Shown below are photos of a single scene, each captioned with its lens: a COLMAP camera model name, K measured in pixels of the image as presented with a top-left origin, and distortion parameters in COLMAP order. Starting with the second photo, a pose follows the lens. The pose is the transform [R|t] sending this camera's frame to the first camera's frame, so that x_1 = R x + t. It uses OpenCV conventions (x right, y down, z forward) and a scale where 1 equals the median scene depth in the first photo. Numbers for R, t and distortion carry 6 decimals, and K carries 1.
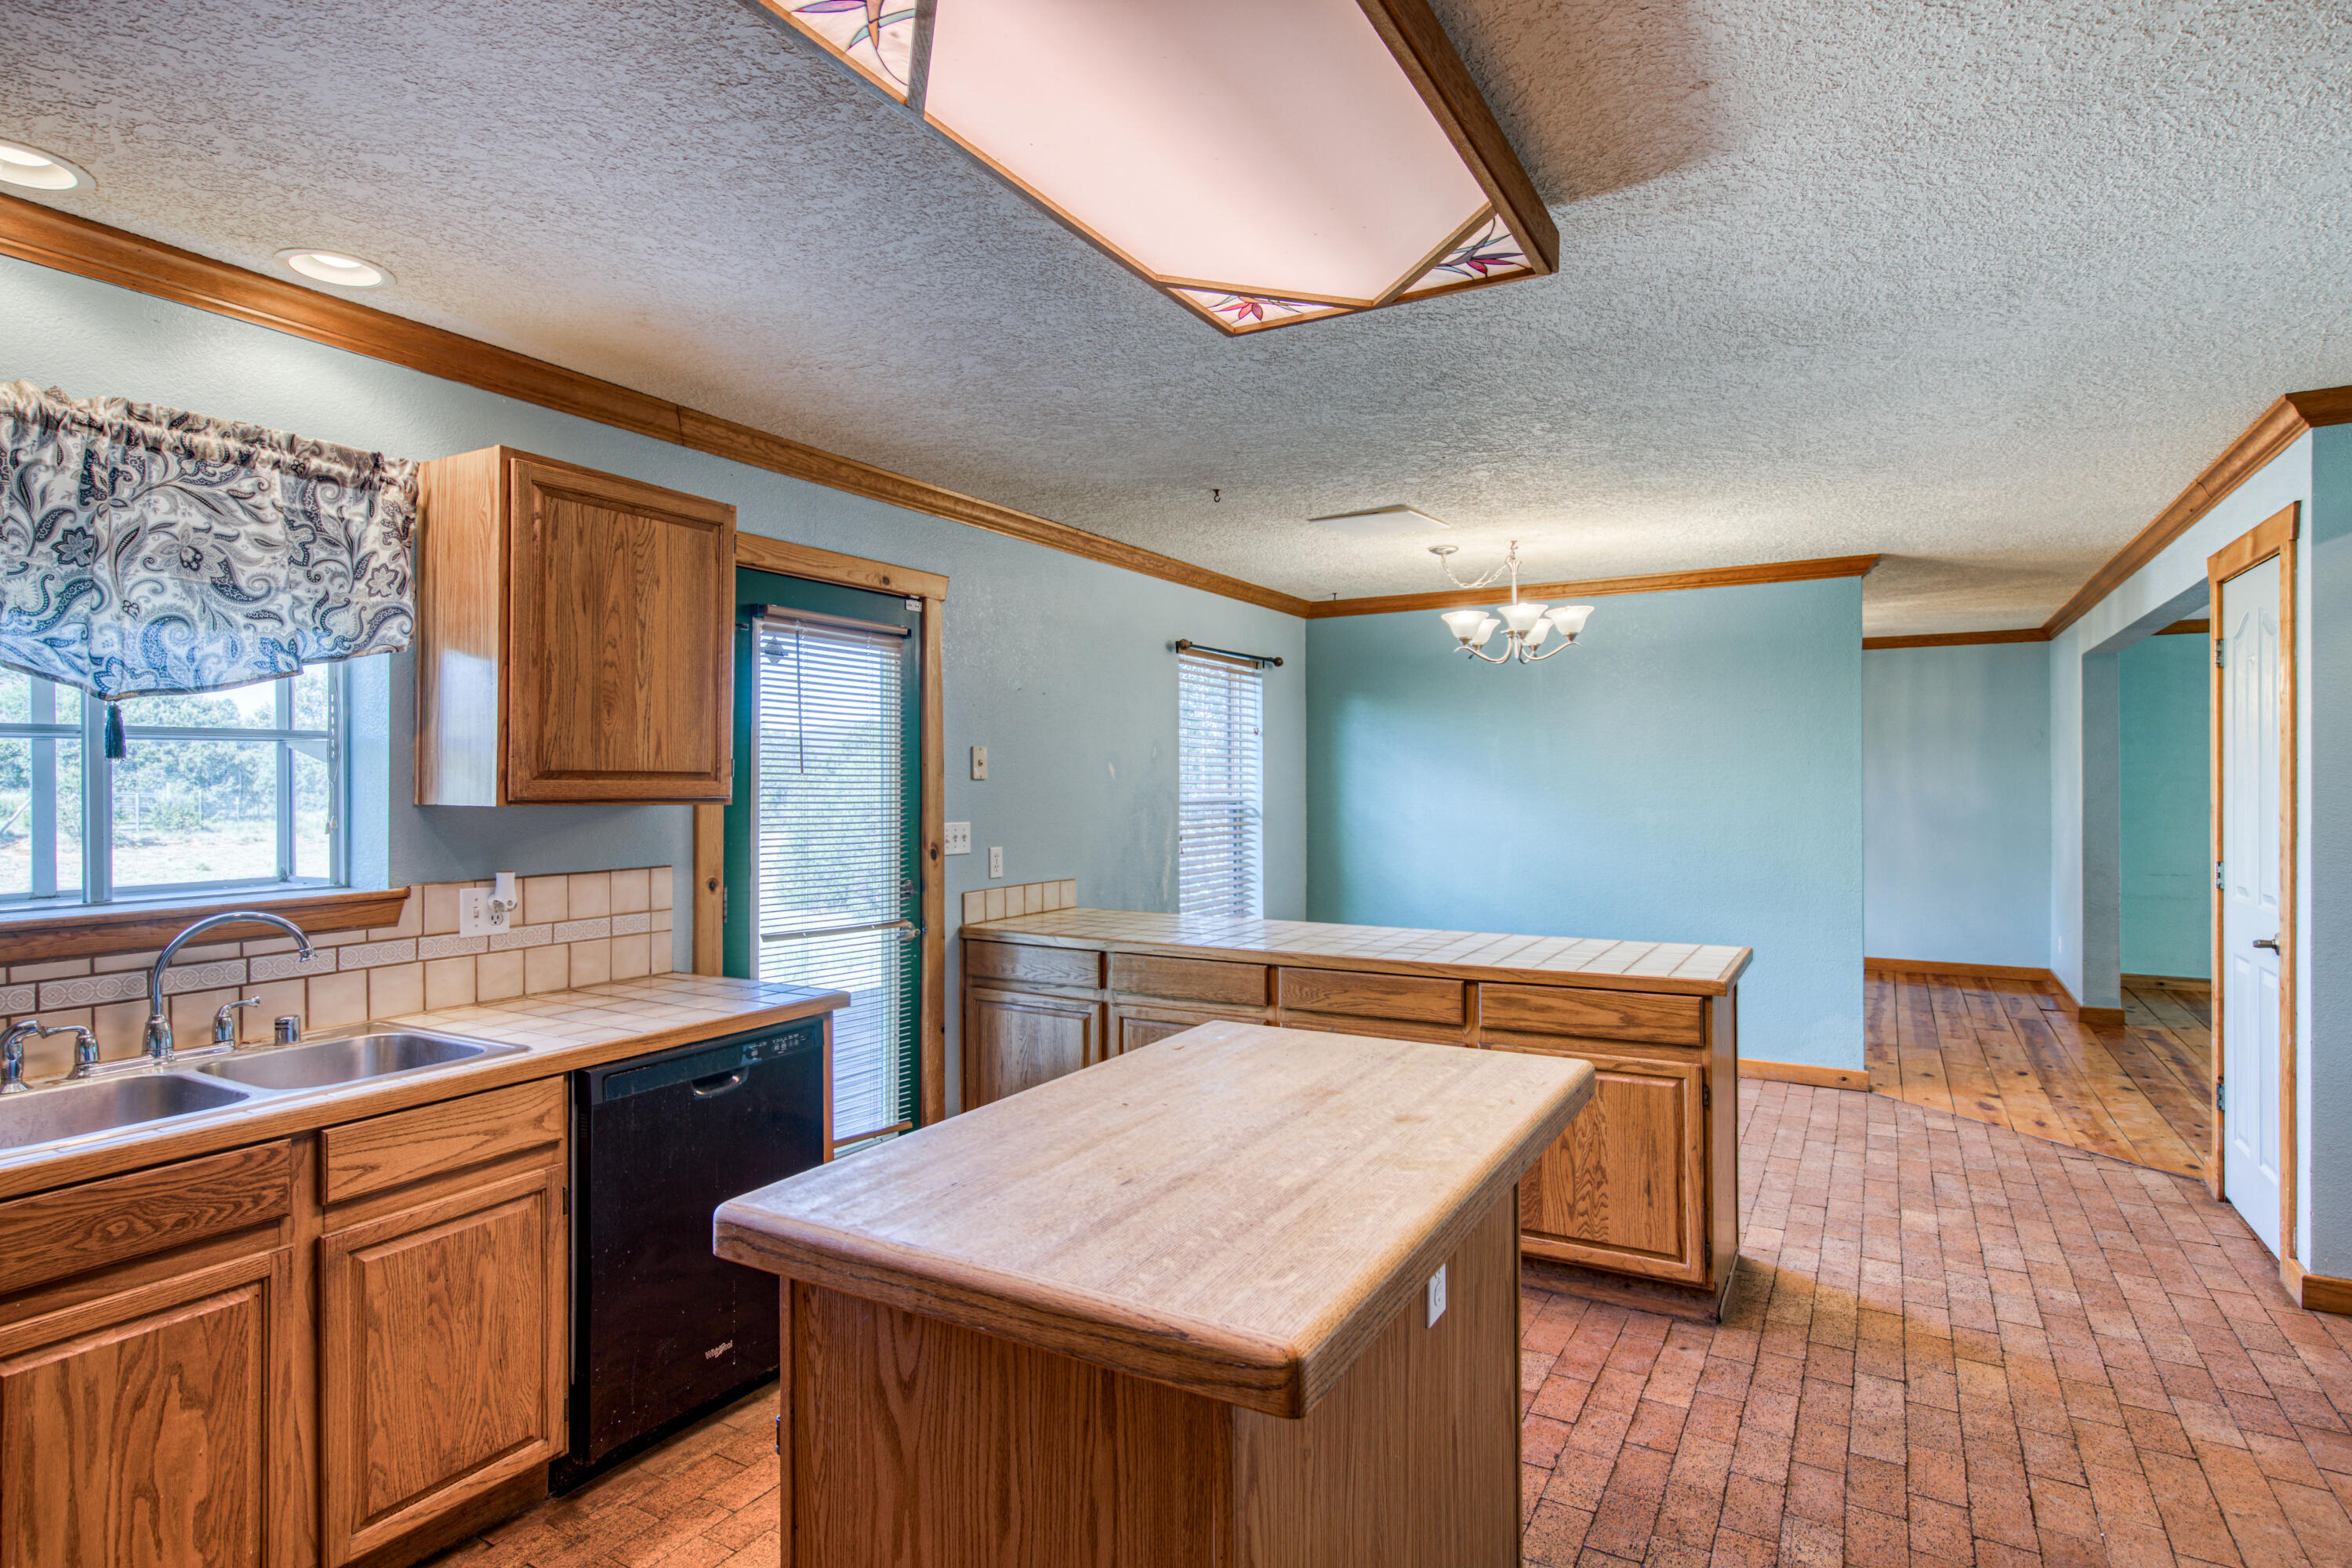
lens RADIAL K [[1210.0, 0, 1160.0], [0, 1210.0, 780.3], [0, 0, 1]] dist [0.004123, 0.000202]
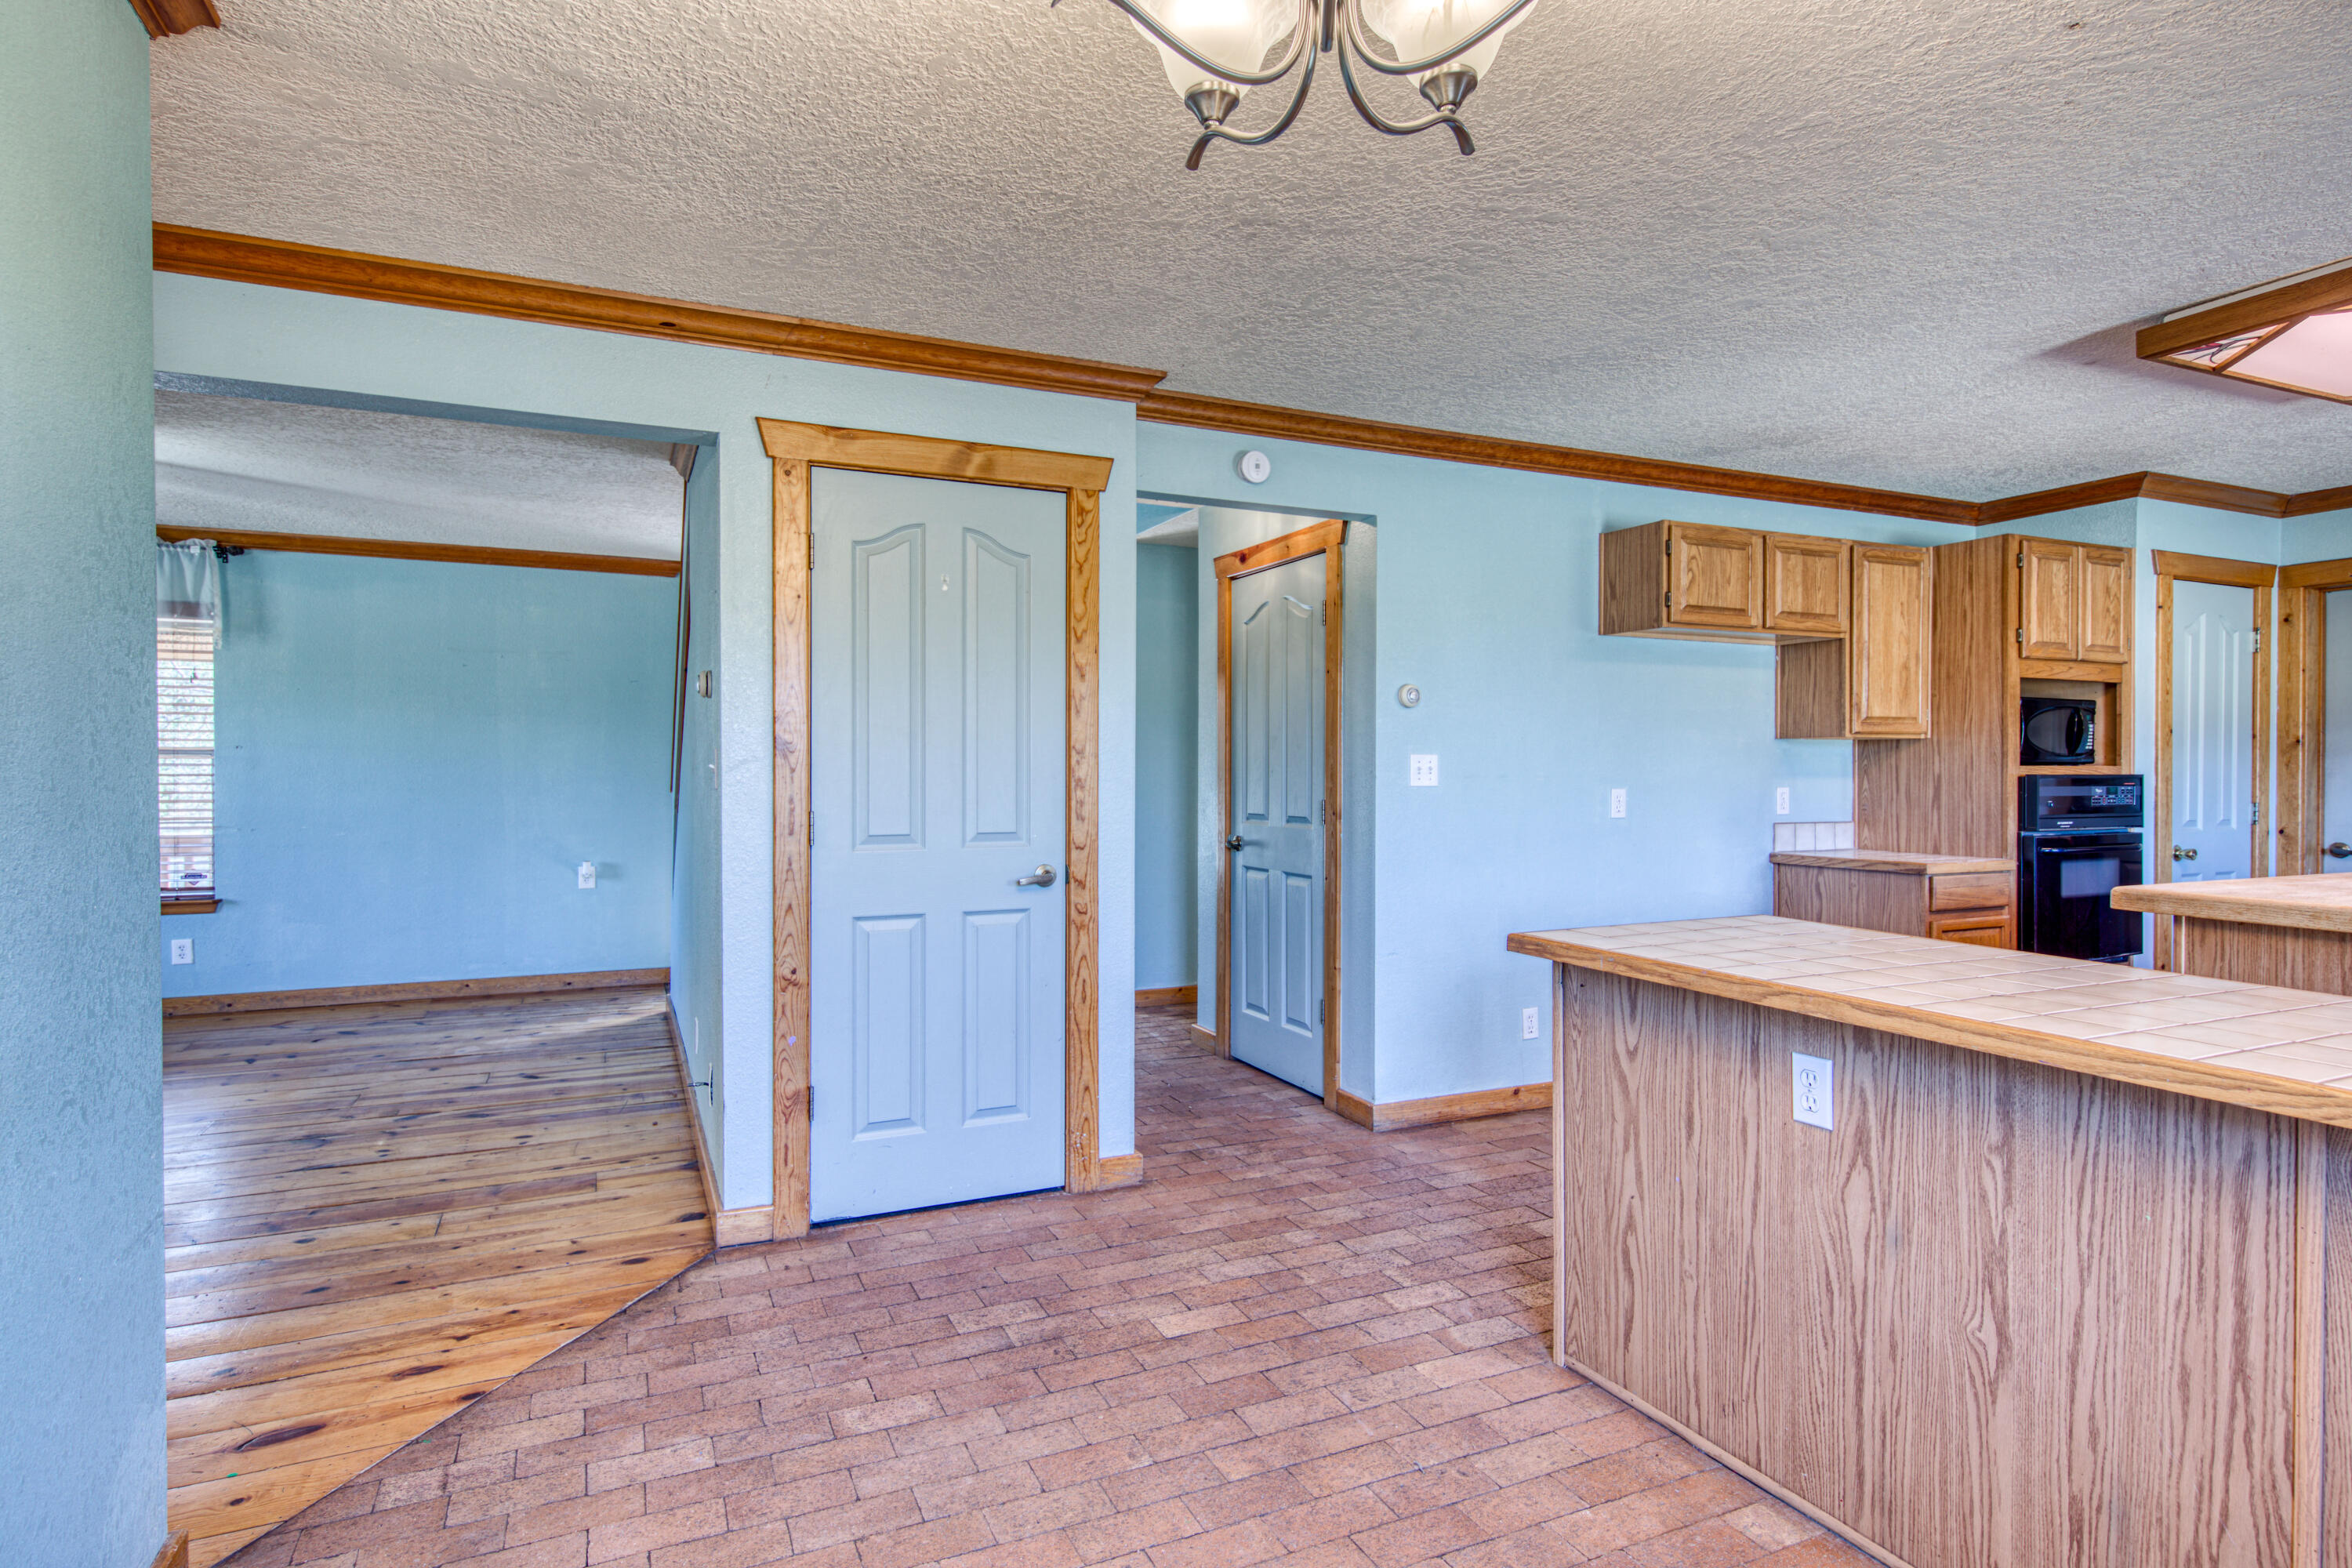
lens RADIAL K [[1190.3, 0, 1145.7], [0, 1190.3, 783.4], [0, 0, 1]] dist [0.012770, -0.001326]
pose [[-0.808601, -0.006336, 0.588324, 0.284558], [0.002337, 0.999900, 0.013981, 0.047018], [-0.588353, 0.012680, -0.808505, 1.854273]]
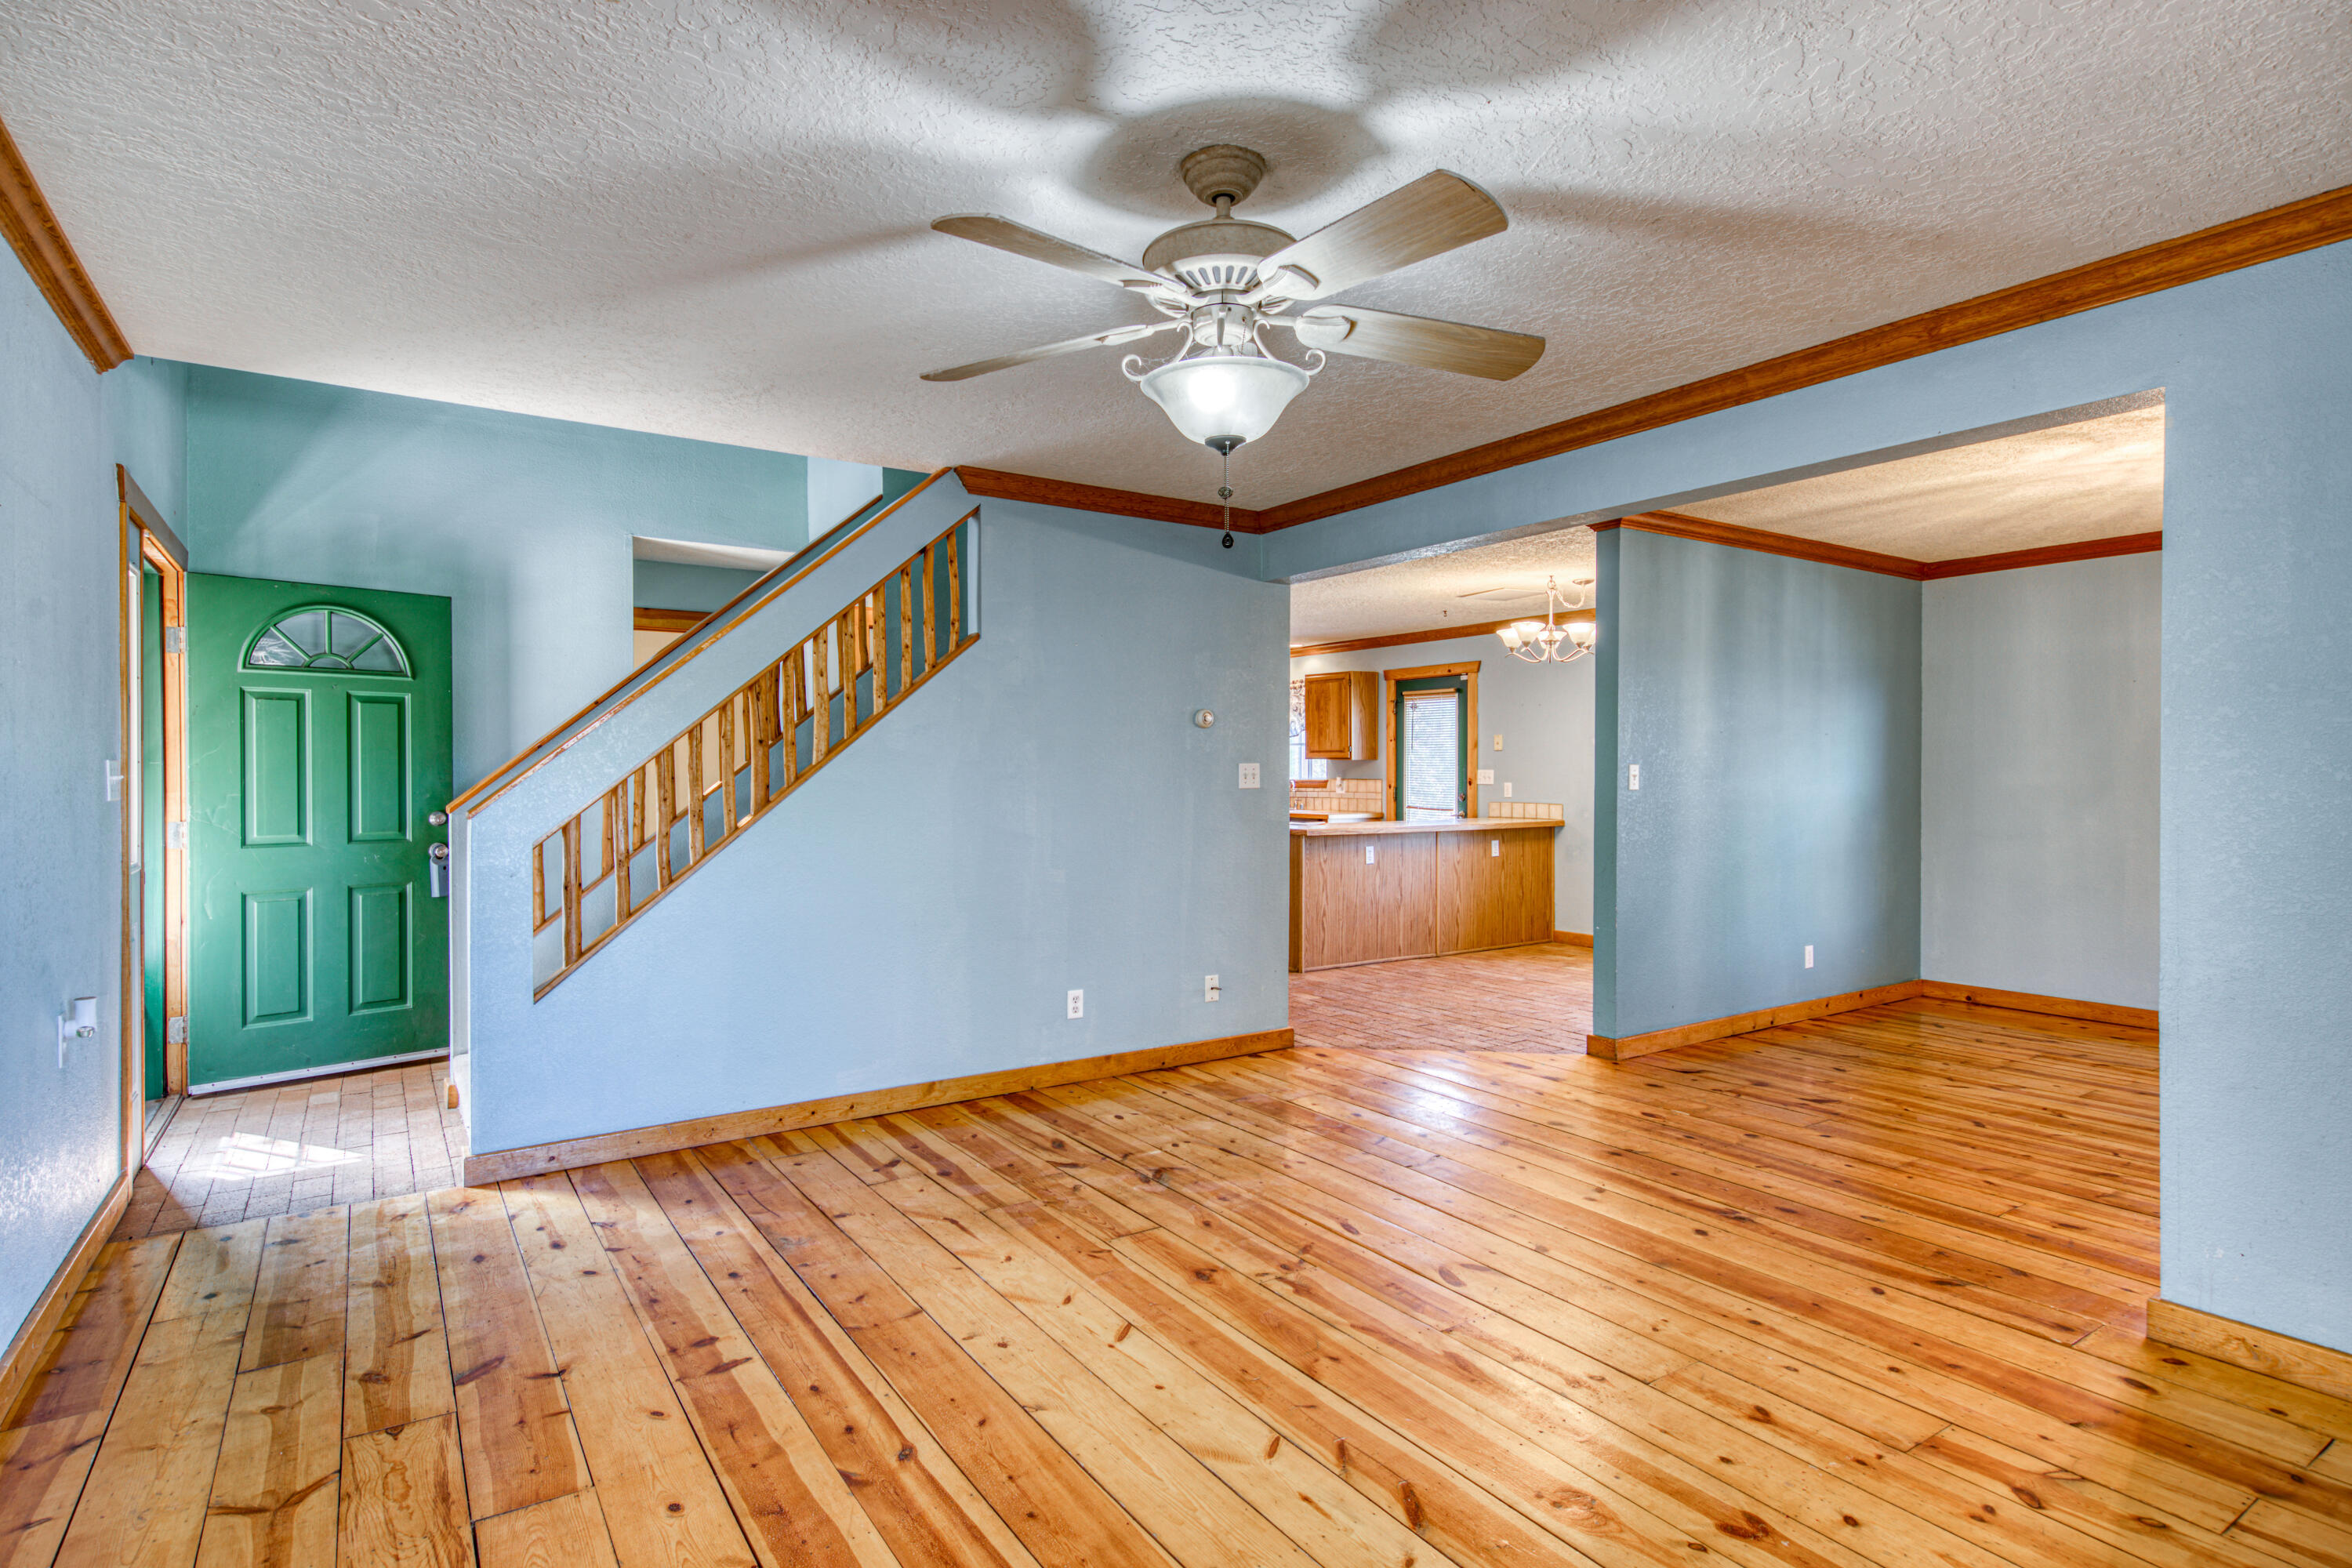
lens RADIAL K [[1255.5, 0, 1192.2], [0, 1255.5, 782.8], [0, 0, 1]] dist [0.003287, 0.000414]
pose [[-0.420329, 0.011582, -0.907298, 2.758353], [0.001394, 0.999926, 0.012118, 0.037935], [0.907371, 0.003829, -0.420314, 1.899372]]
